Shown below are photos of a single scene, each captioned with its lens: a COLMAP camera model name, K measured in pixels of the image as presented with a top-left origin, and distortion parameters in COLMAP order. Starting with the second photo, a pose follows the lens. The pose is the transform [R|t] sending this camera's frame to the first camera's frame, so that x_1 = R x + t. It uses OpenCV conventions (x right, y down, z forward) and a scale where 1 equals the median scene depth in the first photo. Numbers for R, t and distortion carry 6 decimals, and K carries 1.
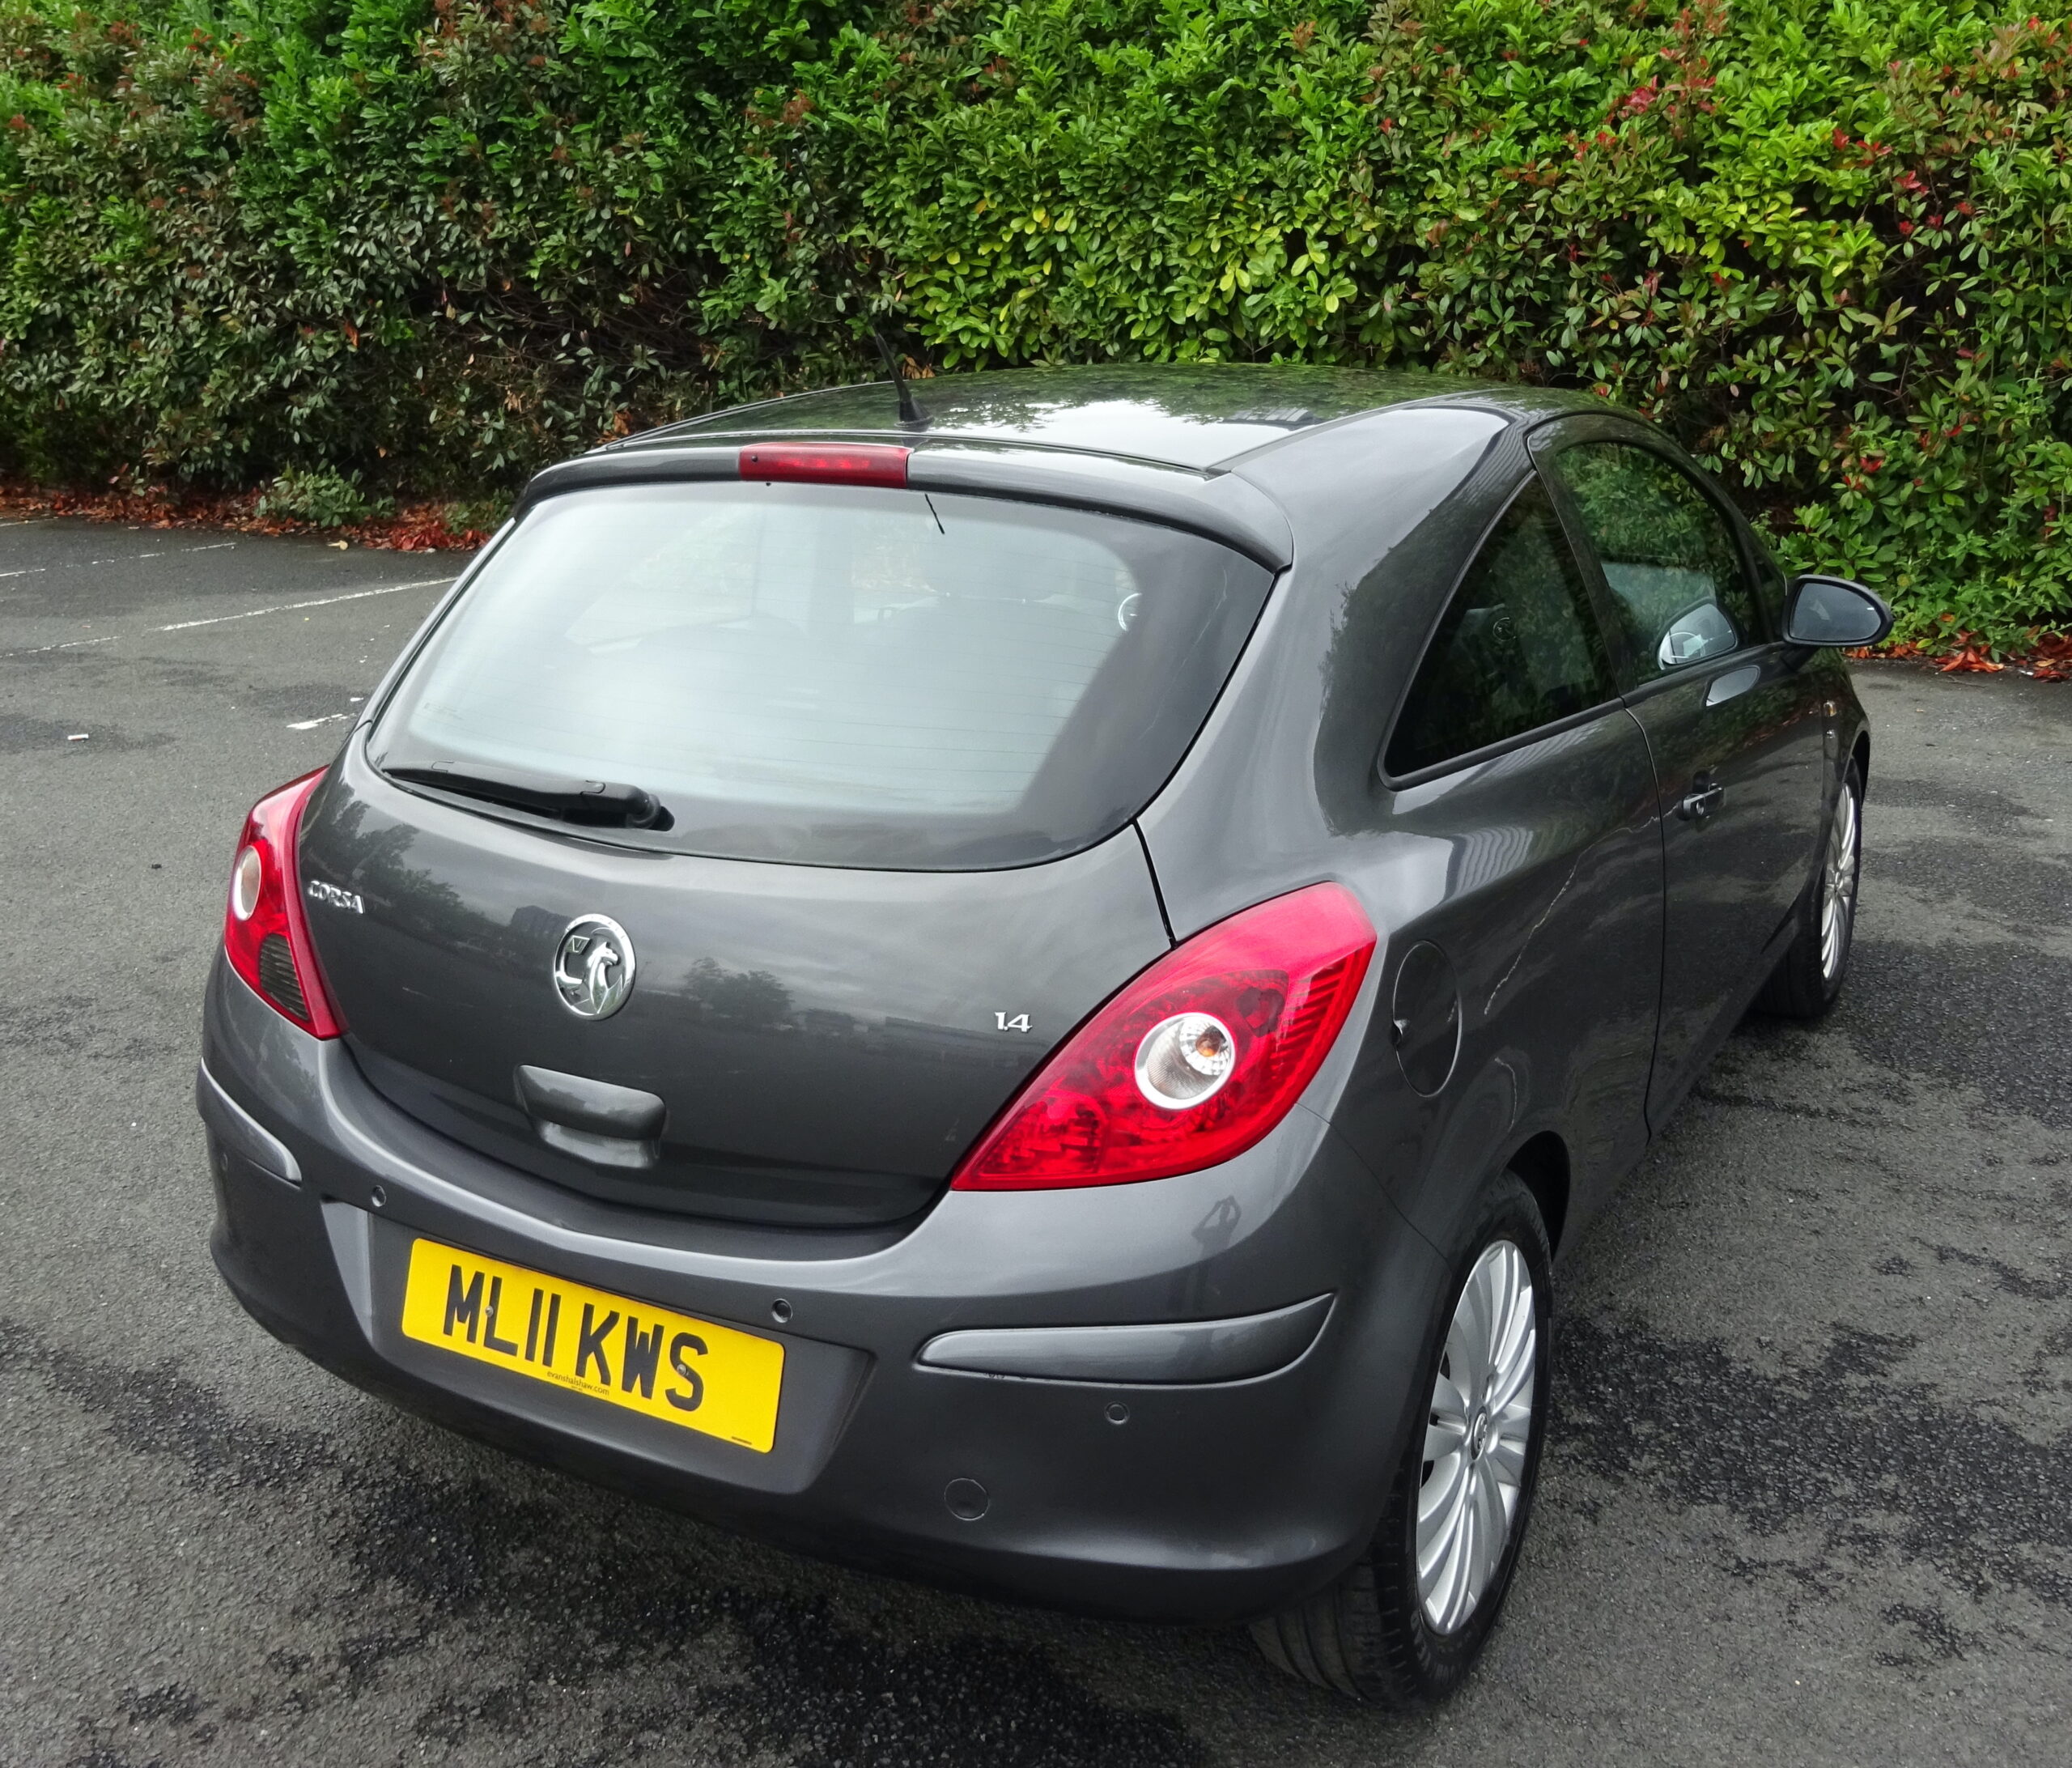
lens RADIAL K [[2077.0, 0, 1069.2], [0, 2077.0, 747.4], [0, 0, 1]] dist [-0.011358, 0.028922]
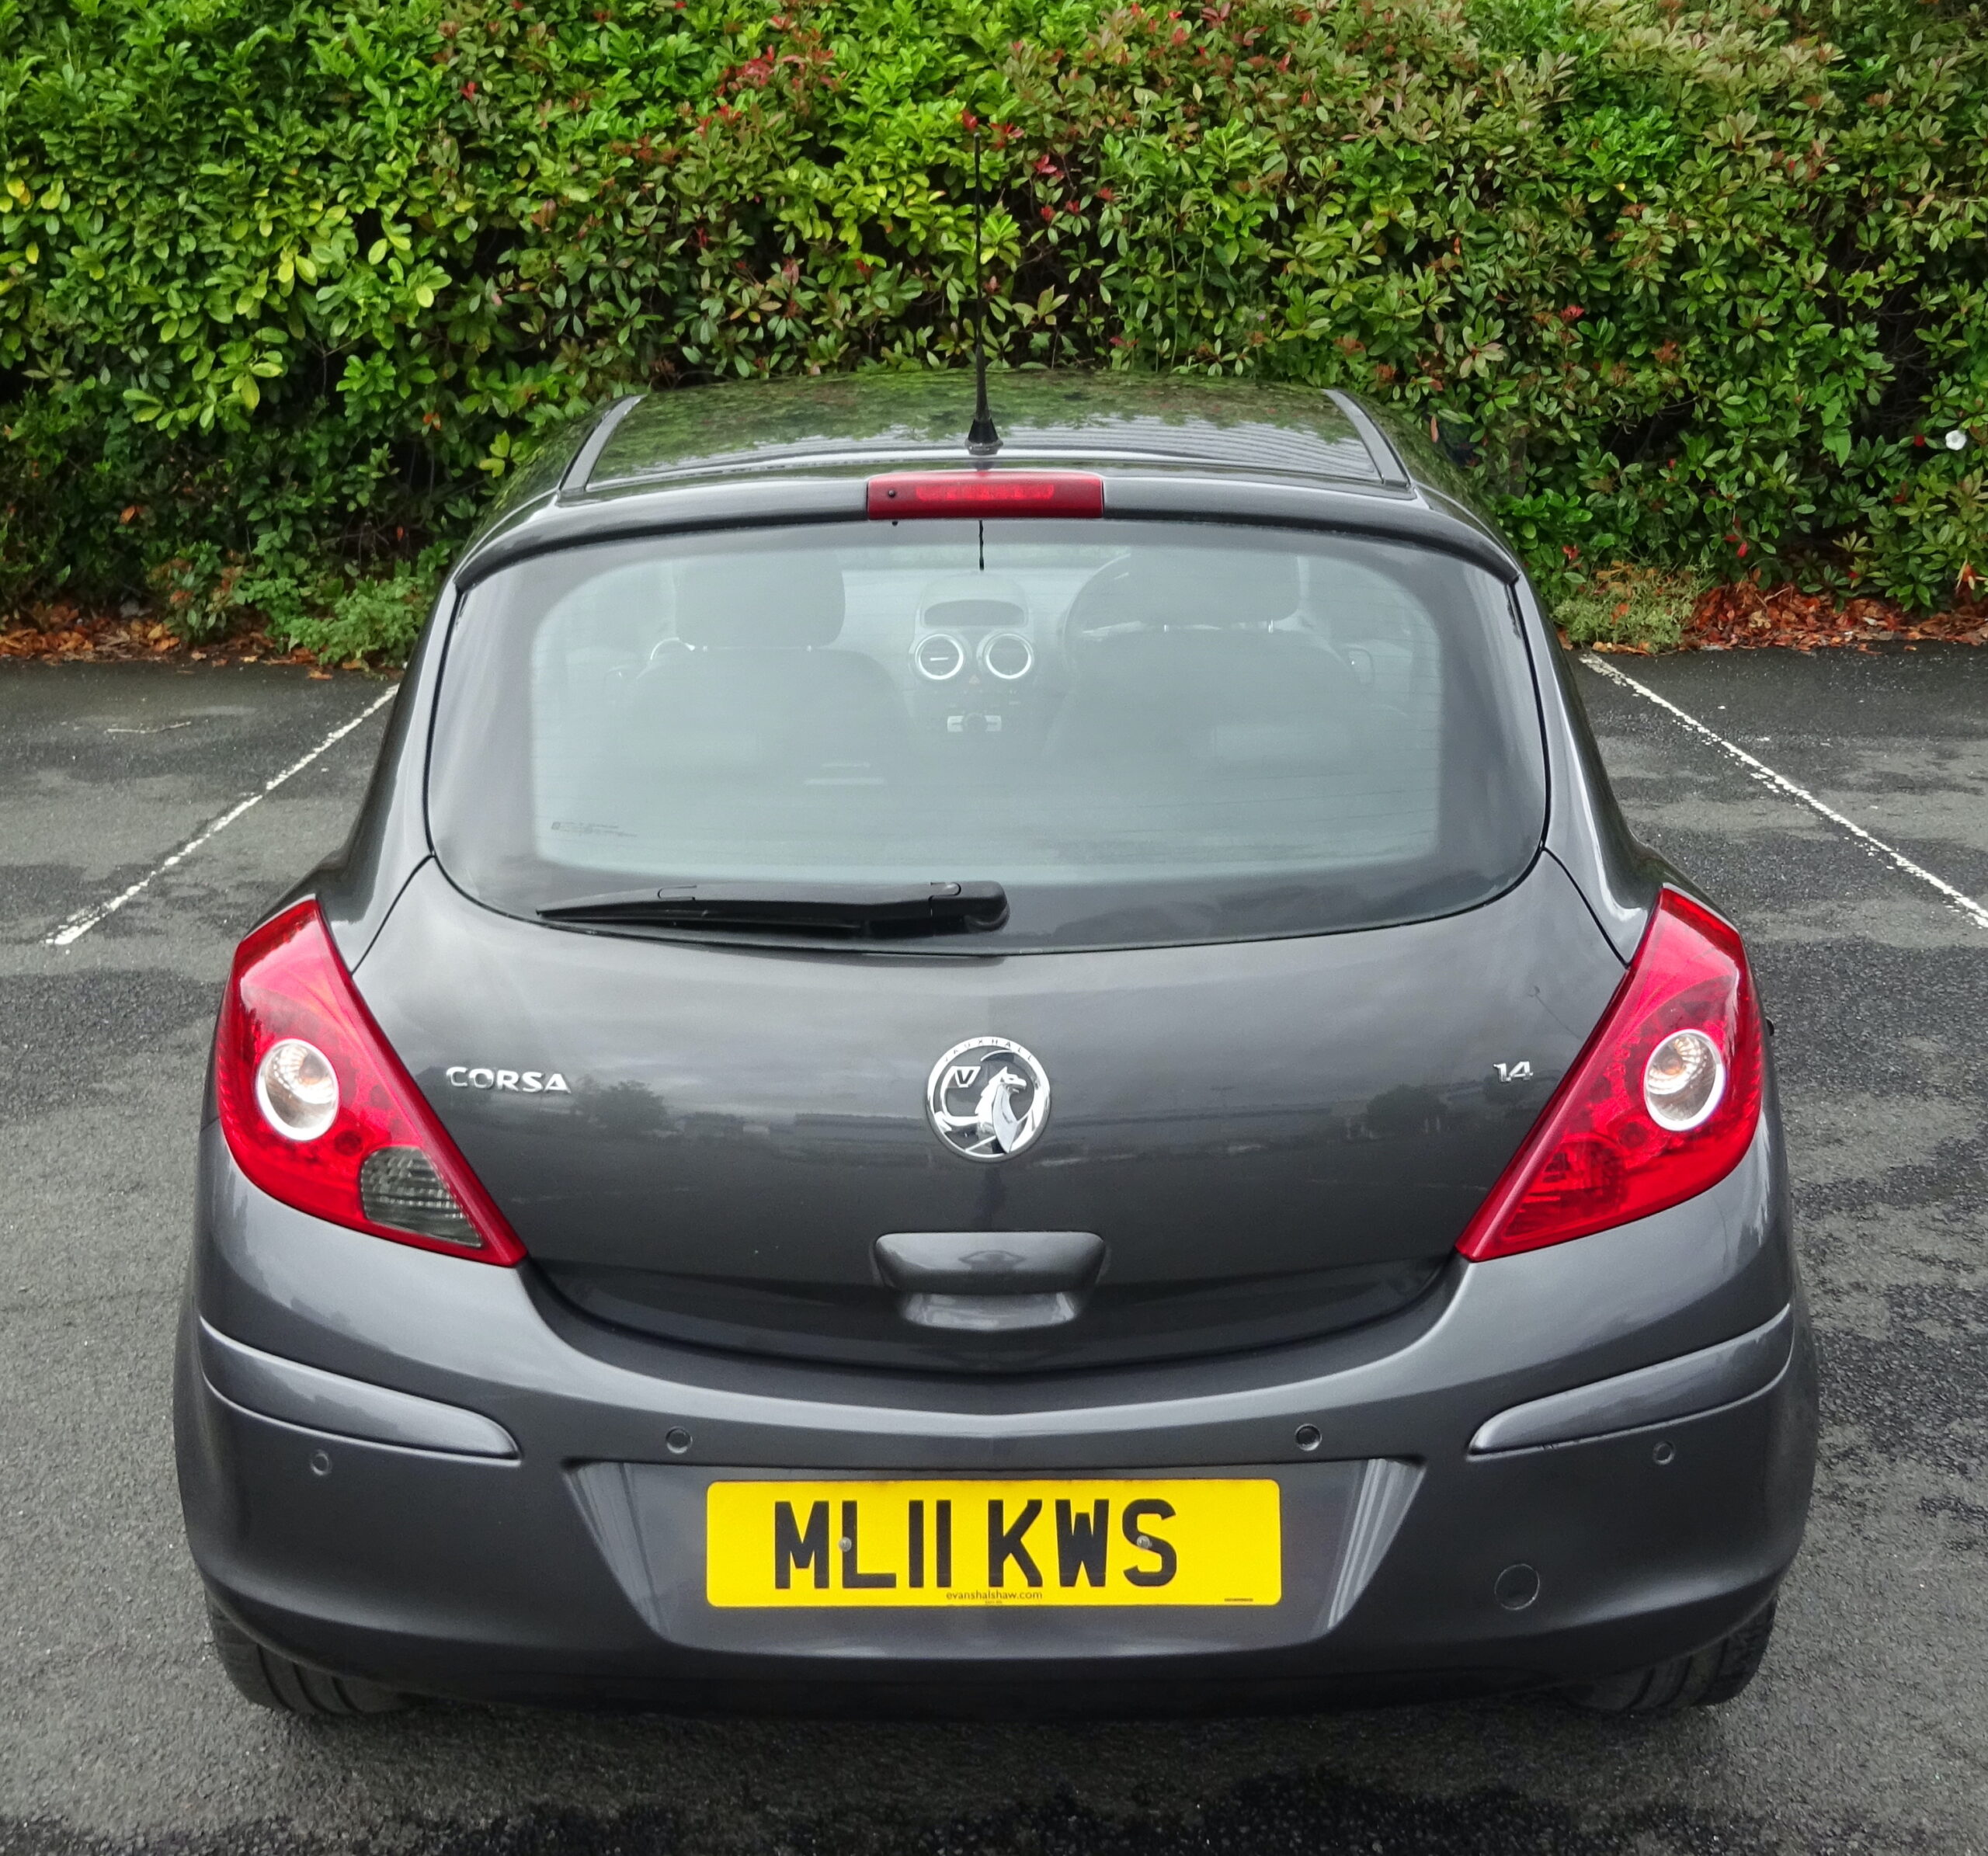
lens RADIAL K [[2395.7, 0, 985.2], [0, 2395.7, 790.6], [0, 0, 1]] dist [-0.035935, 0.080351]
pose [[0.876830, -0.104816, 0.469236, -0.150628], [0.106898, 0.994020, 0.022287, -0.009121], [-0.468766, 0.030618, 0.882792, 0.031272]]
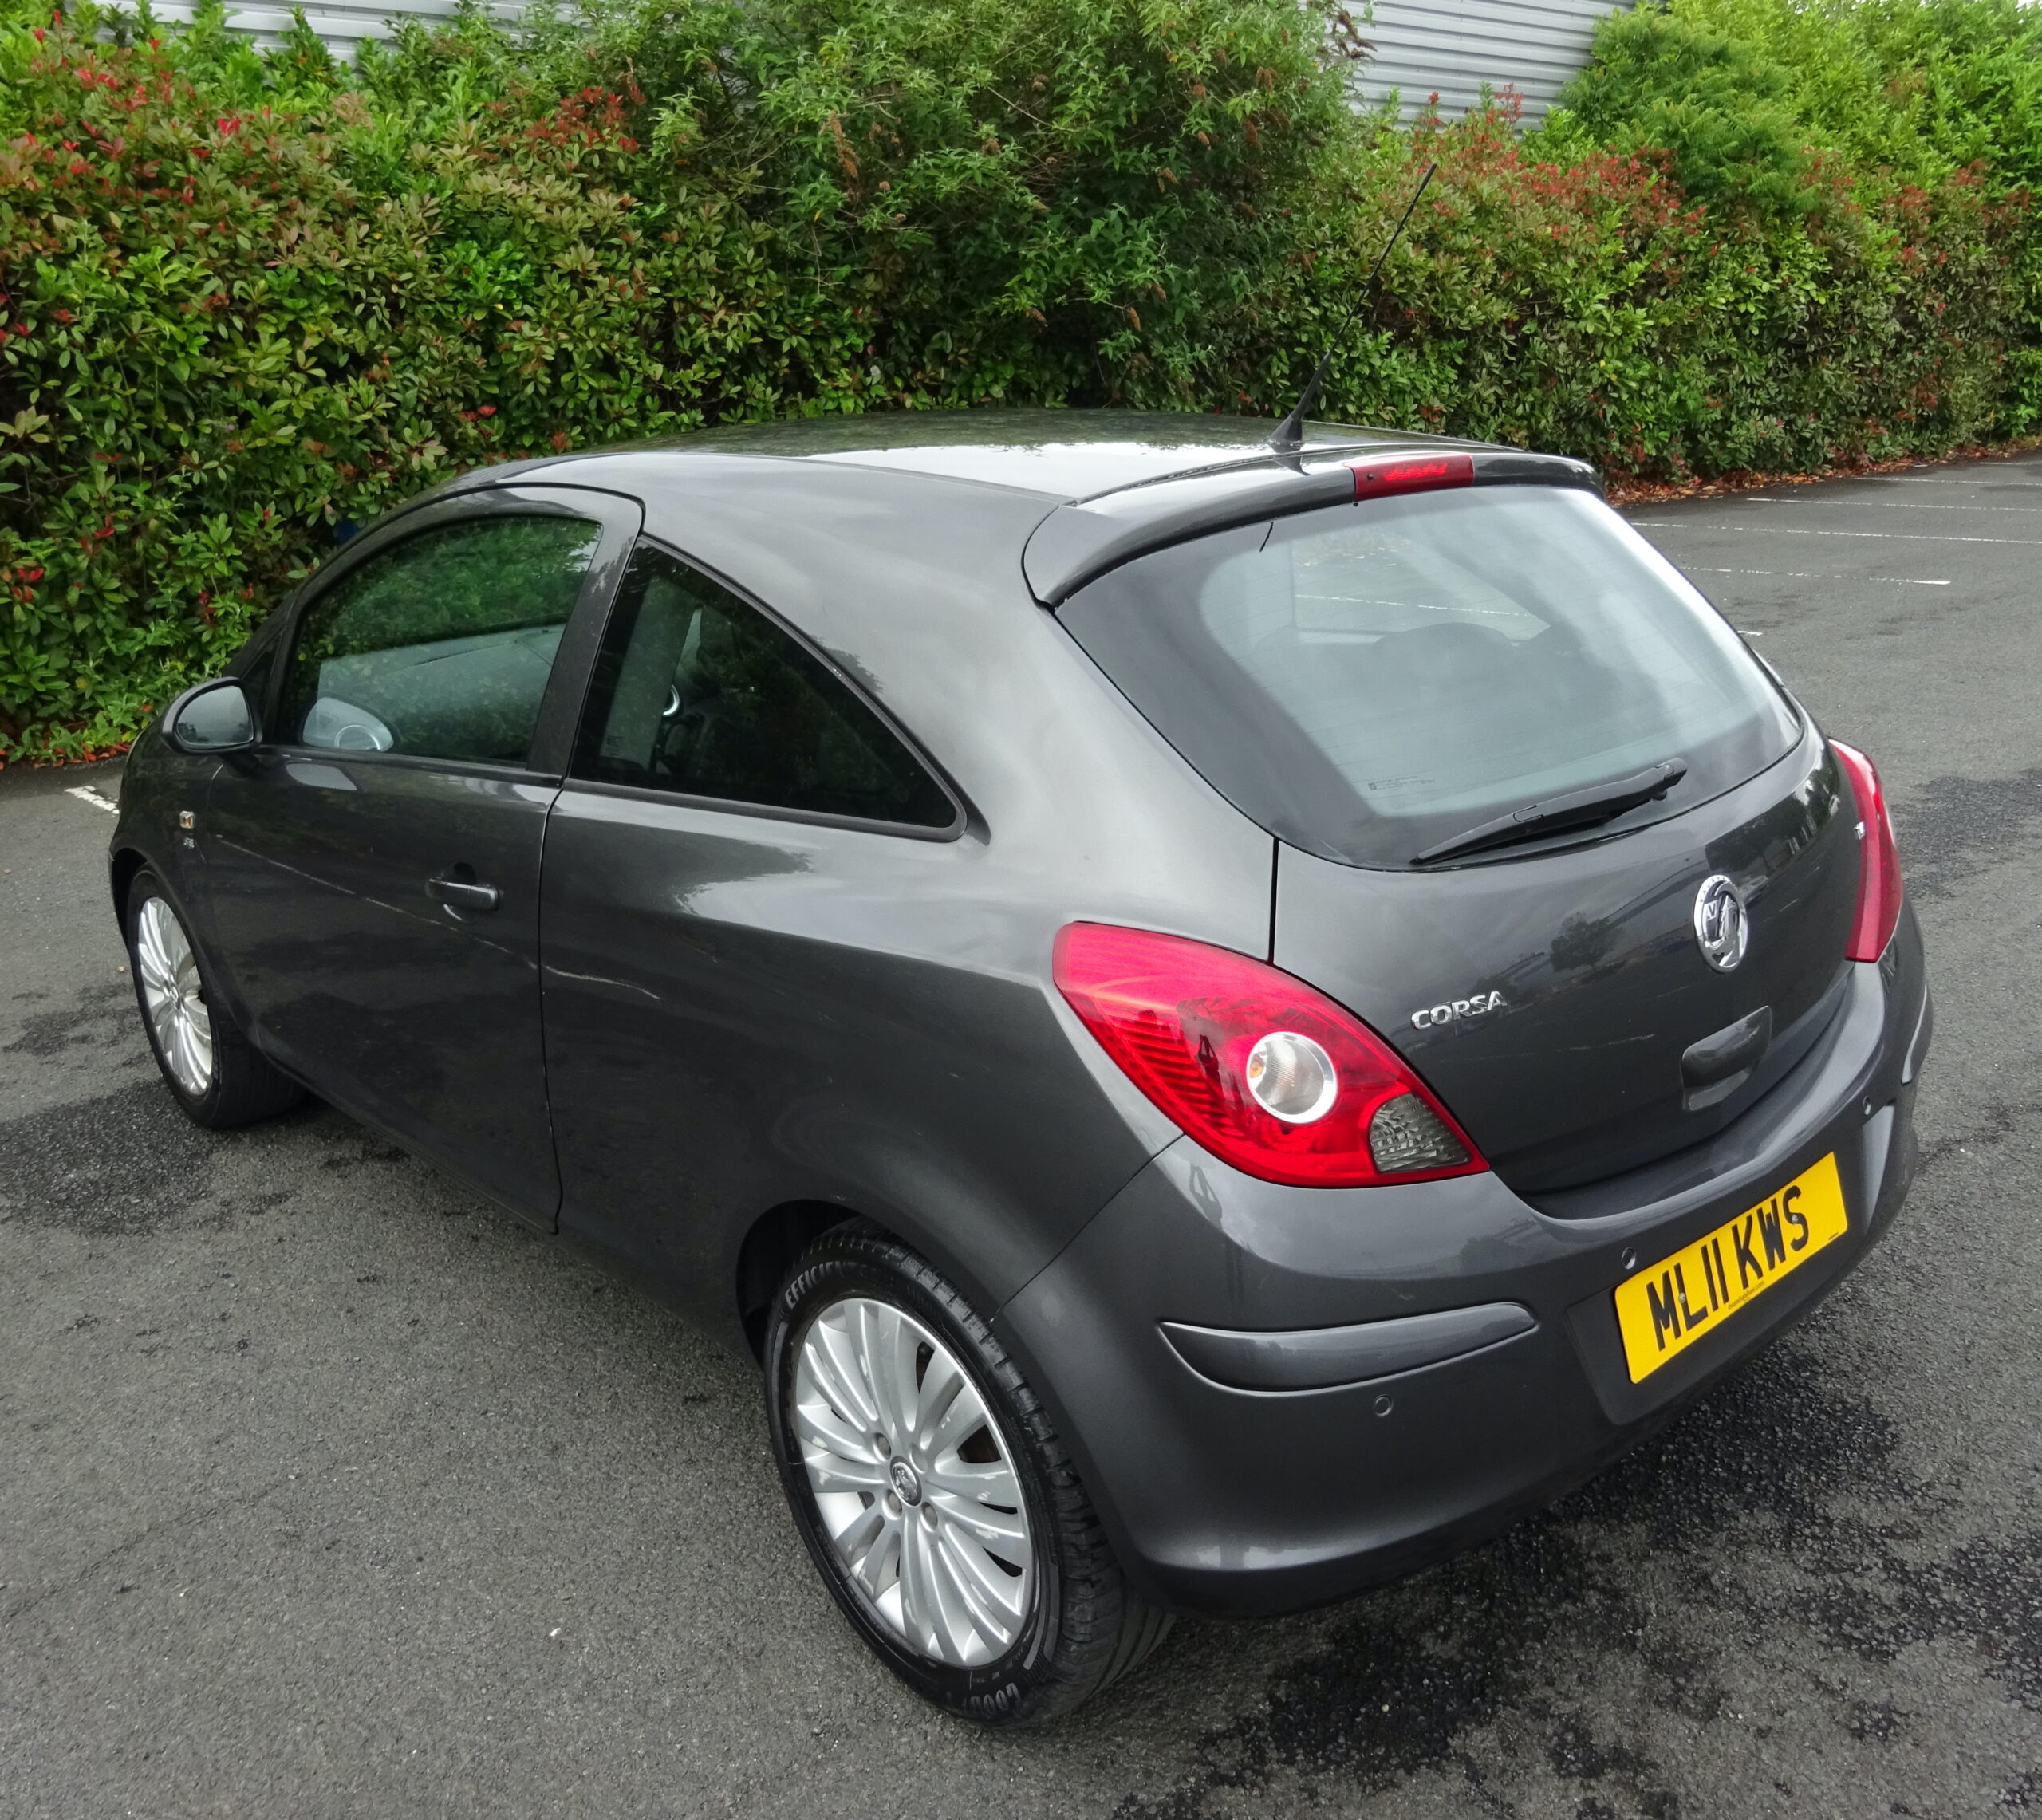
lens RADIAL K [[1826.6, 0, 1038.3], [0, 1826.6, 904.2], [0, 0, 1]] dist [0.003813, 0.007911]
pose [[0.324003, -0.279245, 0.903905, -0.269890], [0.244824, 0.947647, 0.205002, -0.041841], [-0.913829, 0.154877, 0.375407, 0.216060]]
